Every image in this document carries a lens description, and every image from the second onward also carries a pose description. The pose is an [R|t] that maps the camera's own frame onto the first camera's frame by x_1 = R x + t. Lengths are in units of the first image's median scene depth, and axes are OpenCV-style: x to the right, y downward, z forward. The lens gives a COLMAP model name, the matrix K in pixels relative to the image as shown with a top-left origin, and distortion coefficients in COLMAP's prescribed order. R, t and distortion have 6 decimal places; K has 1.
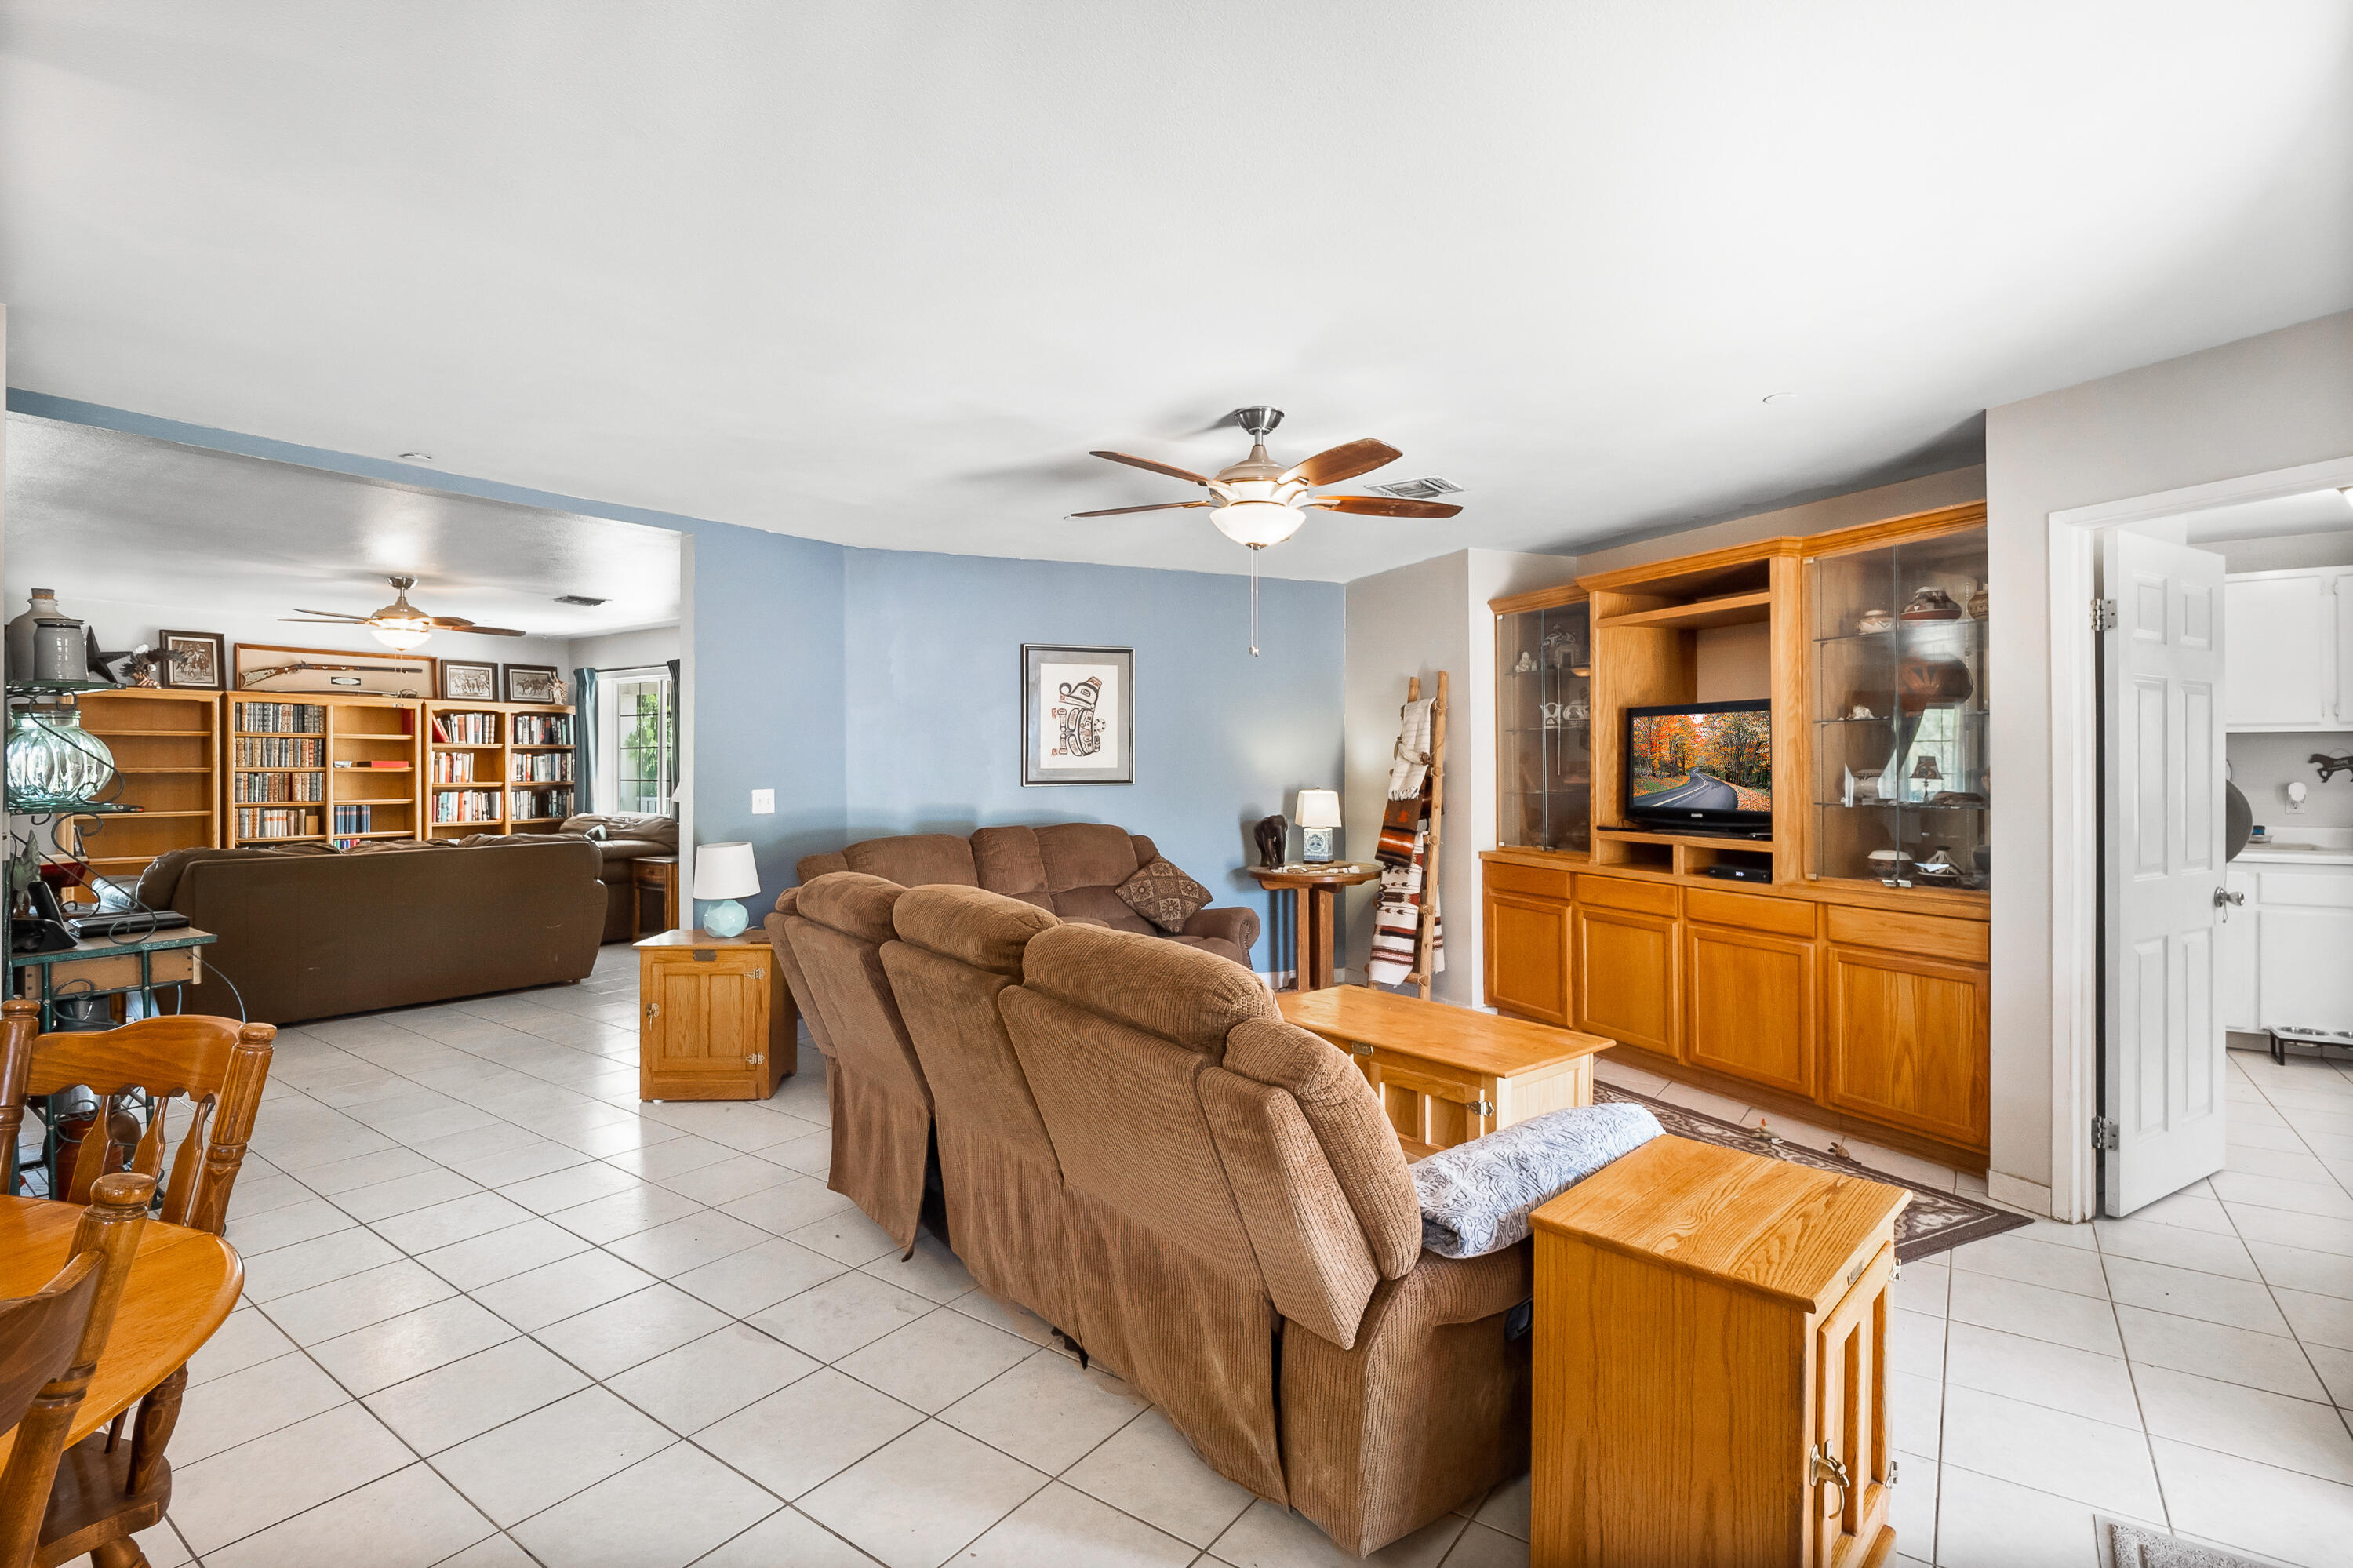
lens RADIAL K [[1124.6, 0, 1166.7], [0, 1124.6, 756.5], [0, 0, 1]] dist [-0.011138, -0.002494]
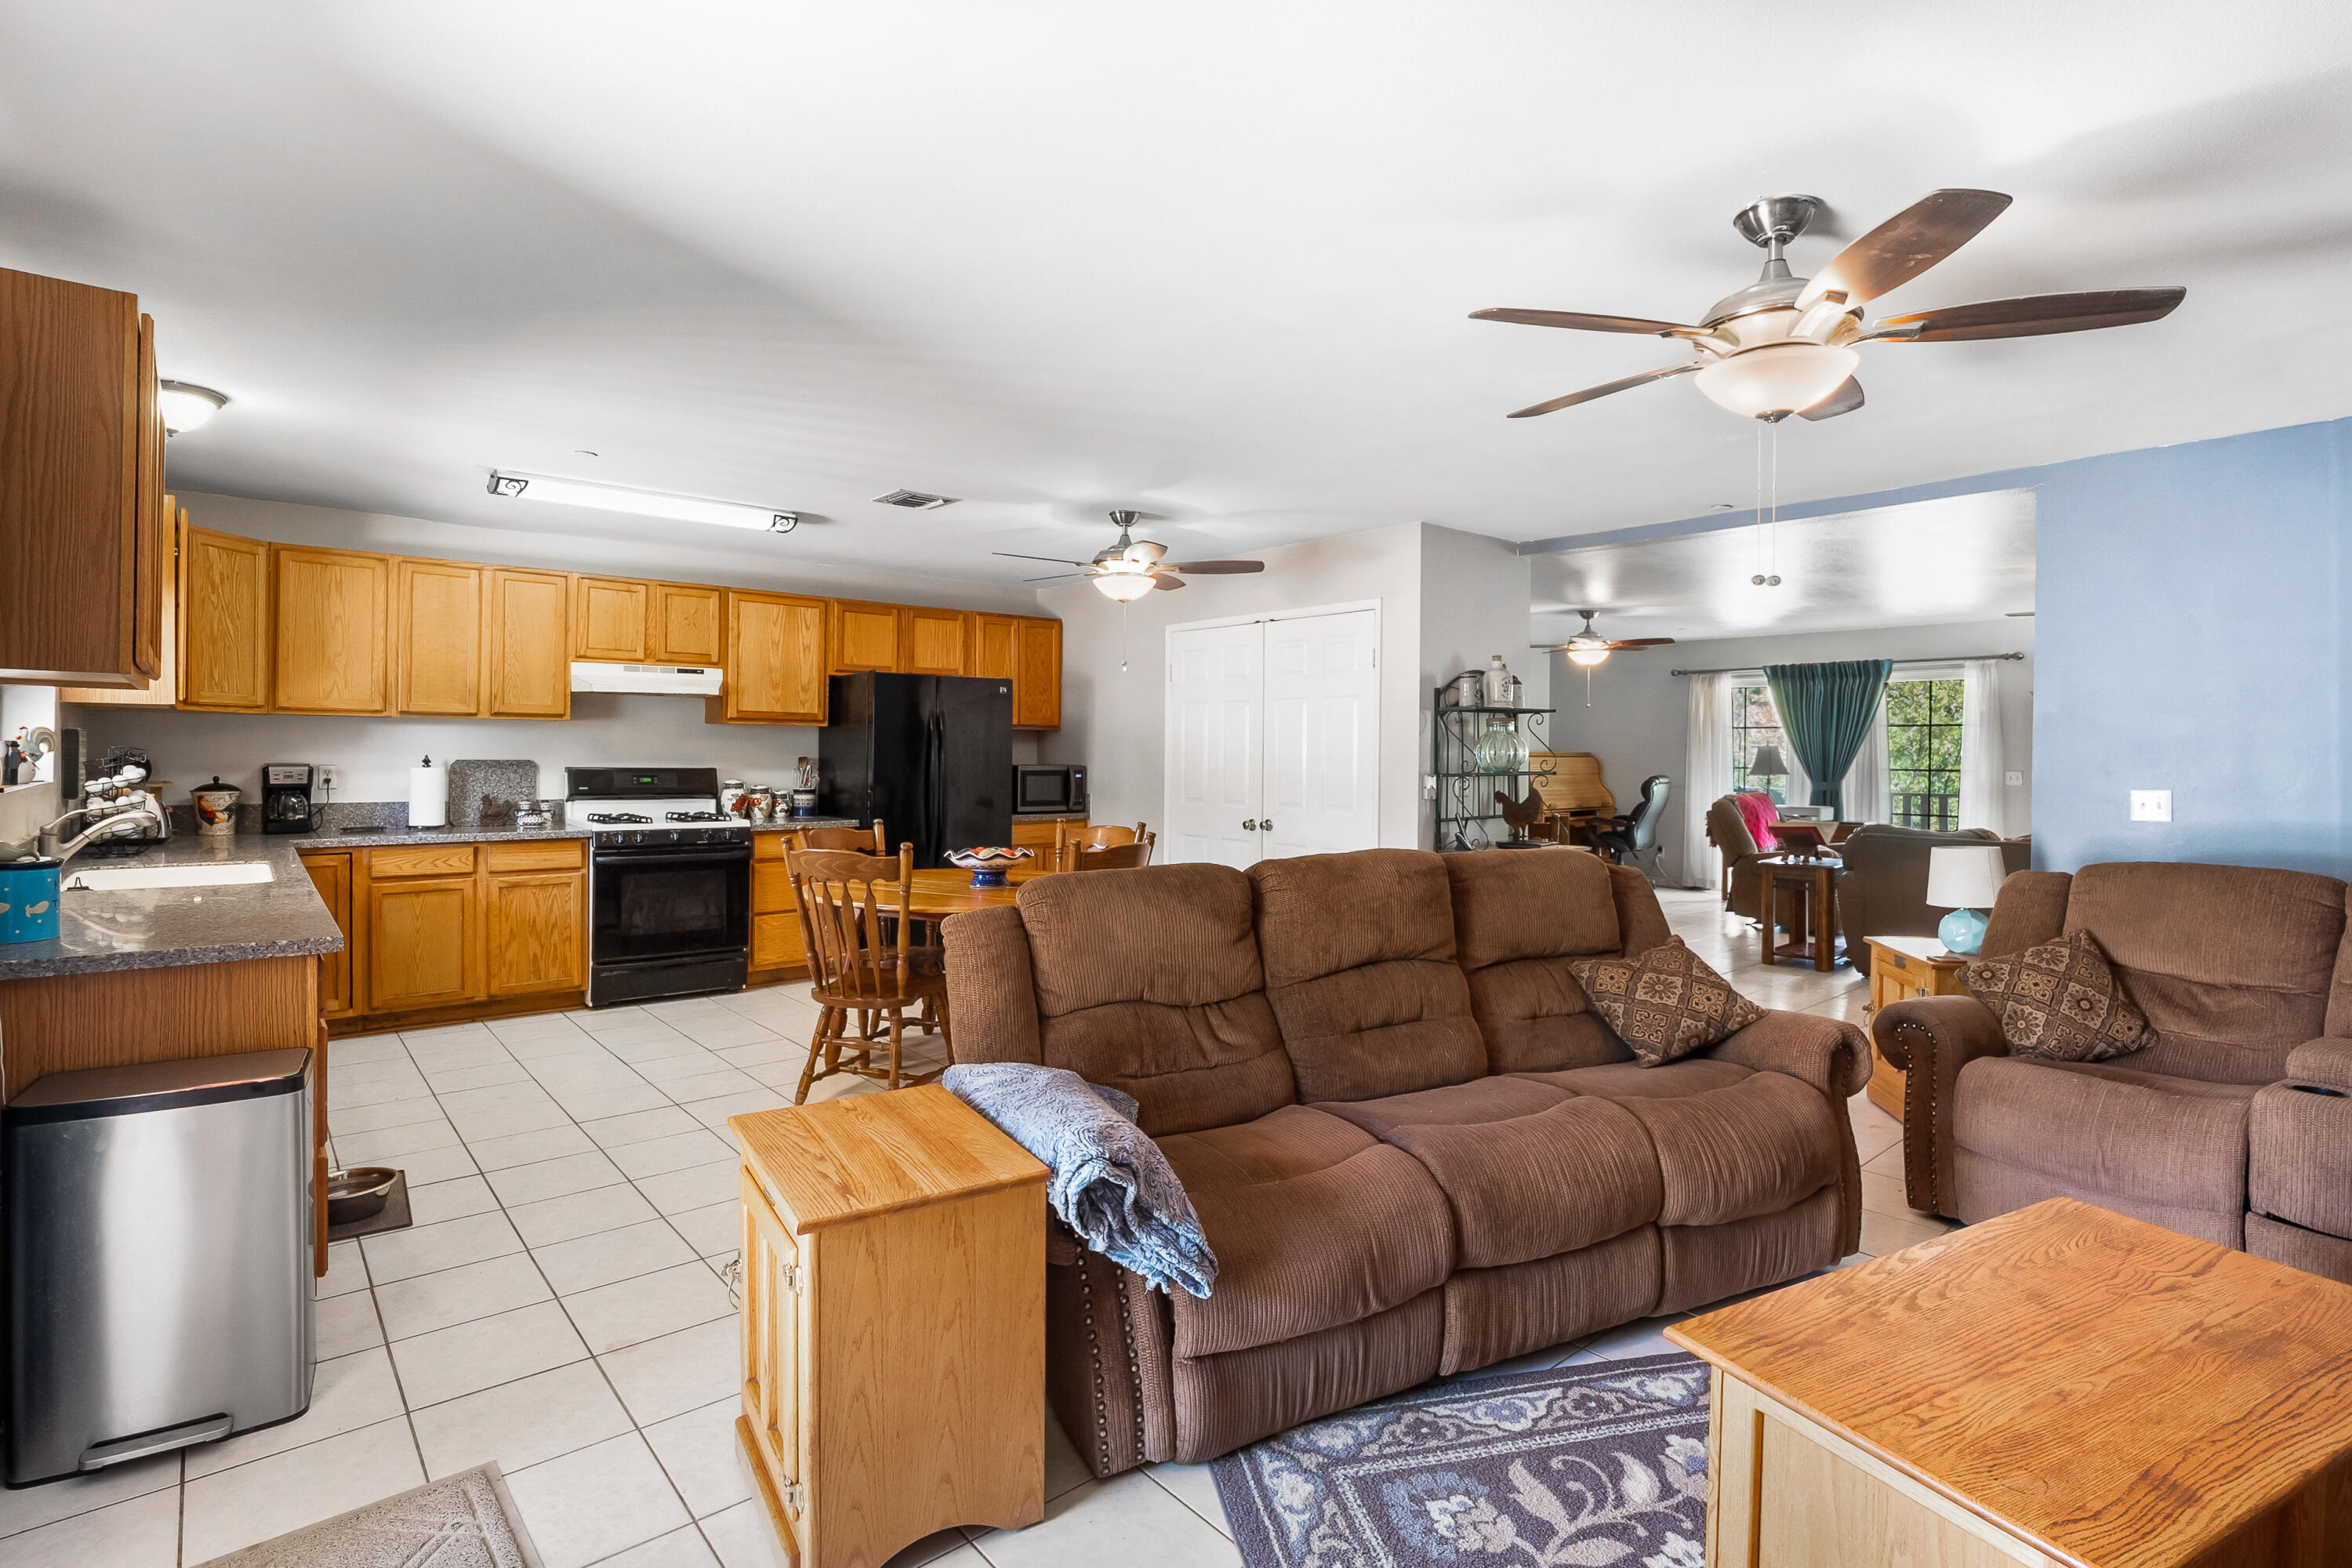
lens RADIAL K [[1124.0, 0, 1187.7], [0, 1124.0, 752.9], [0, 0, 1]] dist [-0.011138, -0.002494]
pose [[-0.223473, -0.001895, -0.974708, 0.488362], [-0.002929, 0.999995, -0.001273, 0.007749], [0.974706, 0.002571, -0.223478, 0.502353]]
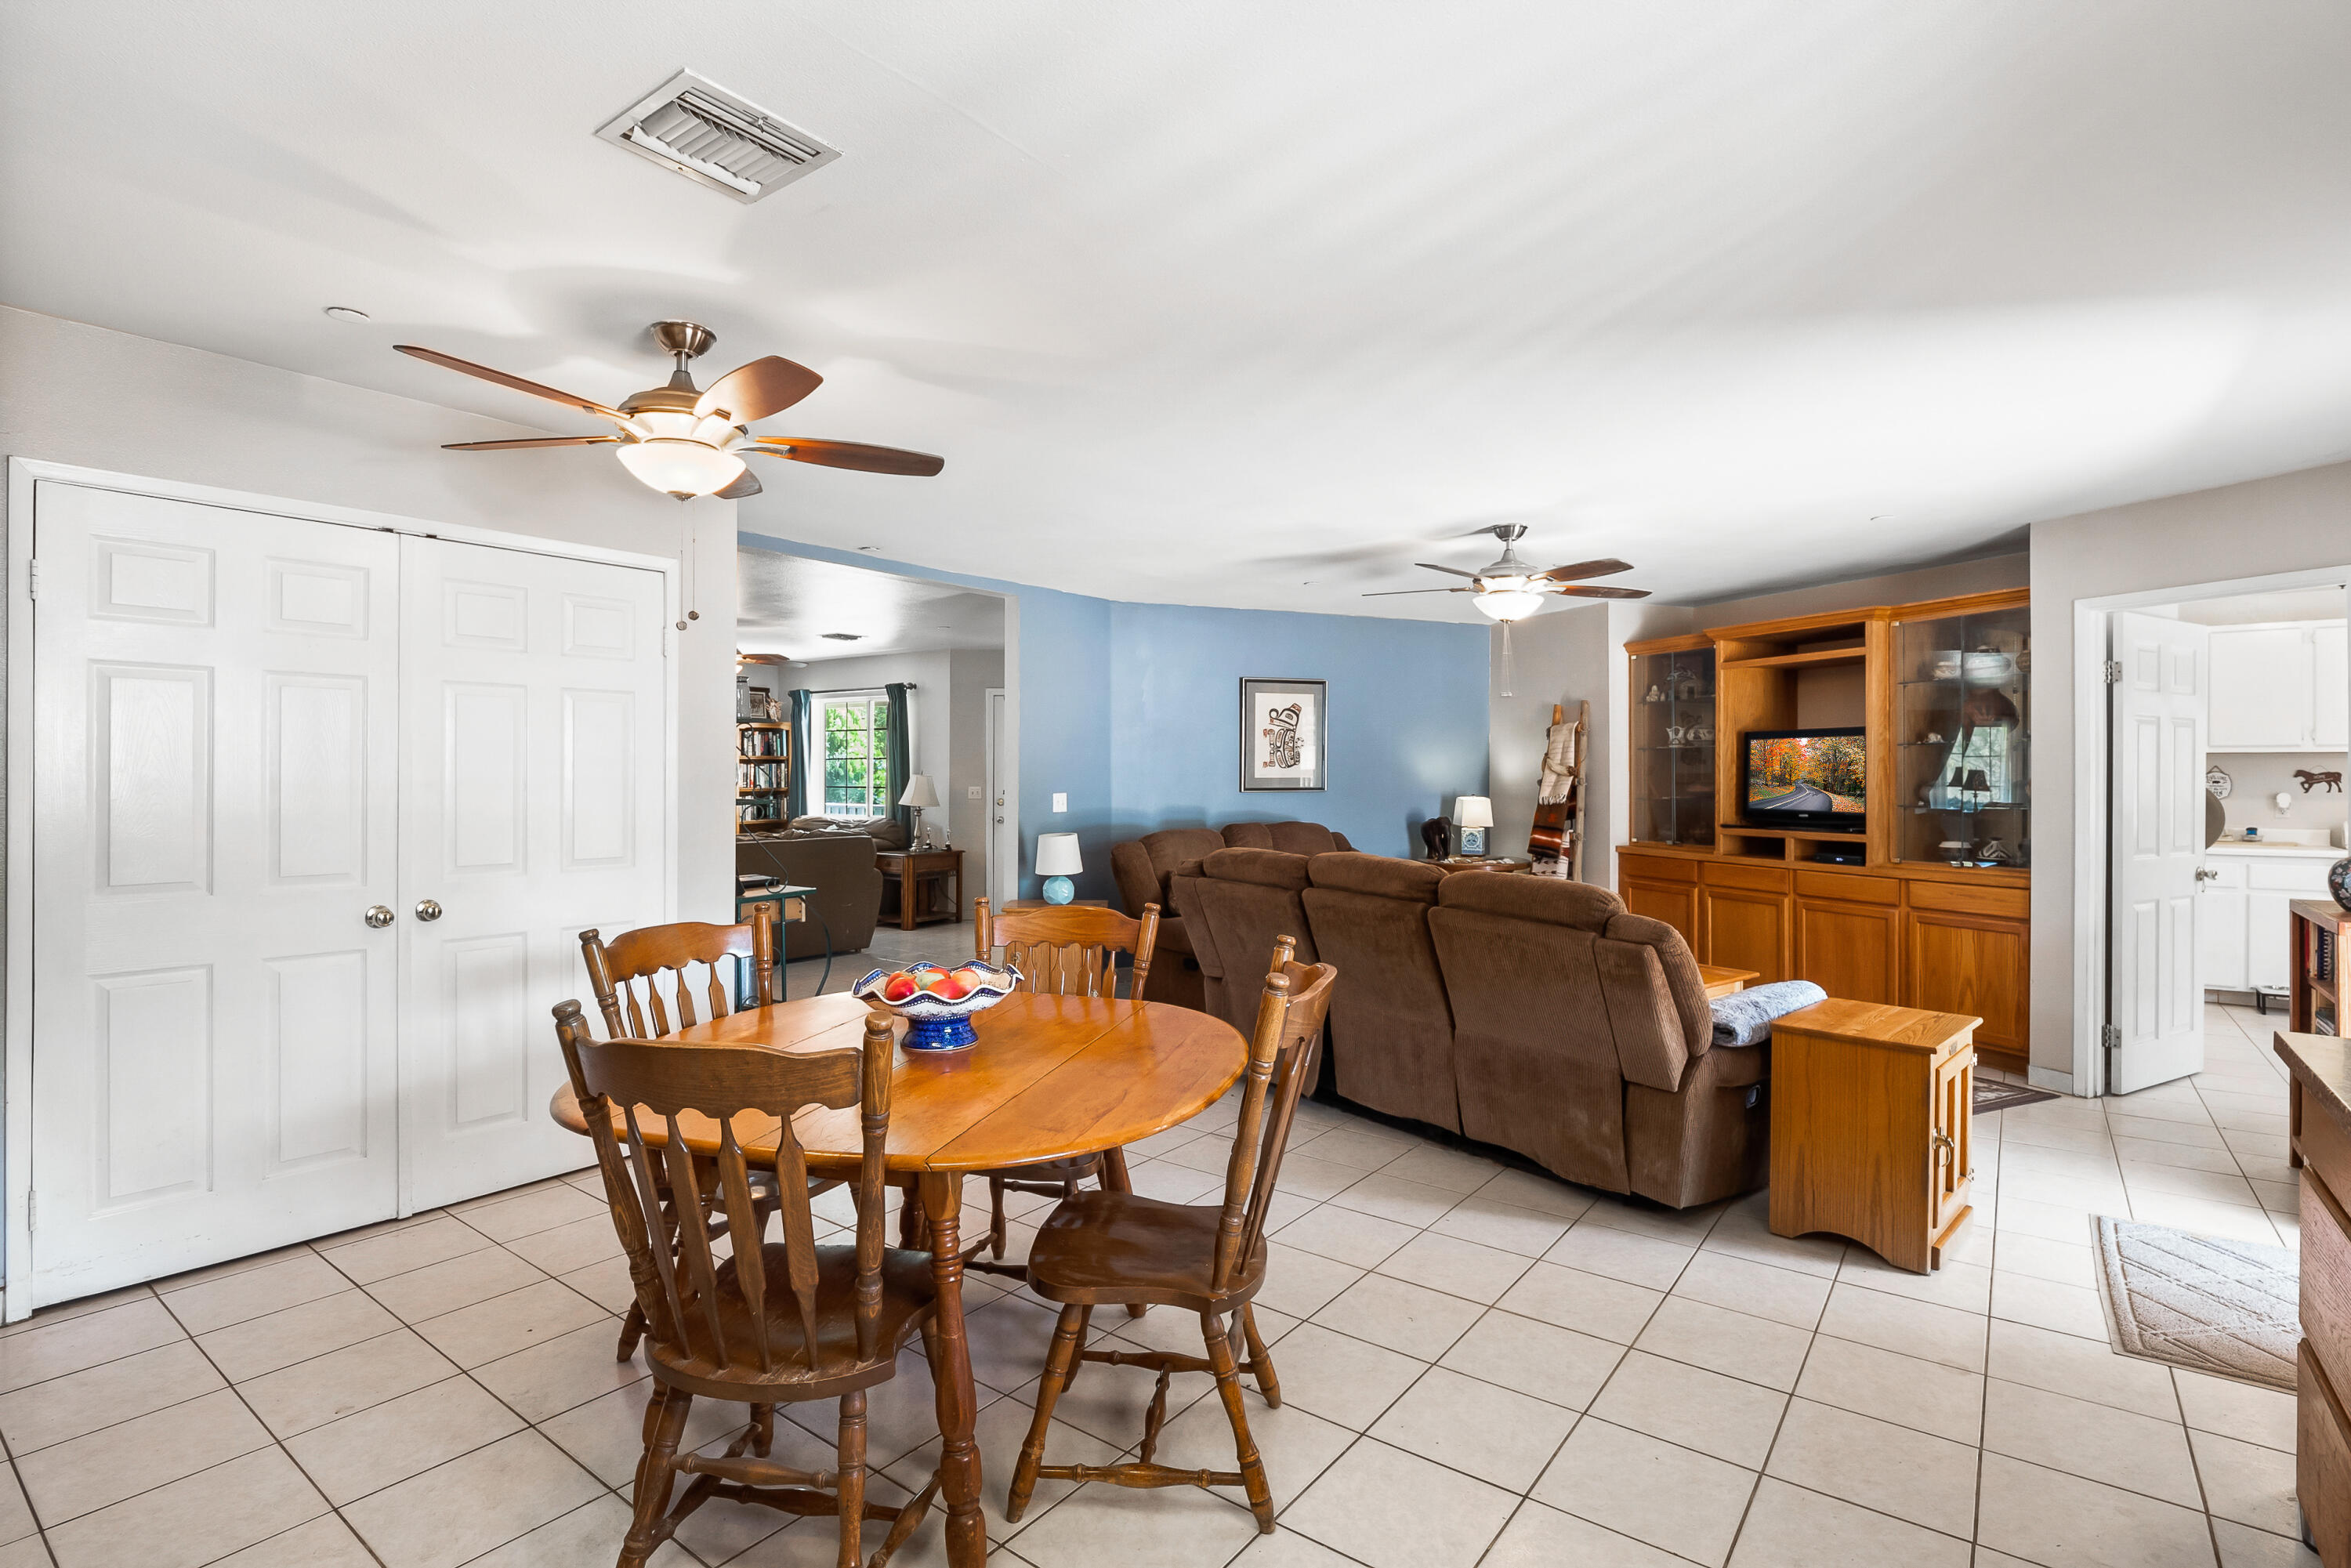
lens RADIAL K [[1123.5, 0, 1174.8], [0, 1123.5, 773.6], [0, 0, 1]] dist [-0.011138, -0.002494]
pose [[0.999744, 0.003585, -0.022321, -0.184072], [-0.003456, 0.999977, 0.005789, -0.000968], [0.022341, -0.005711, 0.999734, -0.254419]]
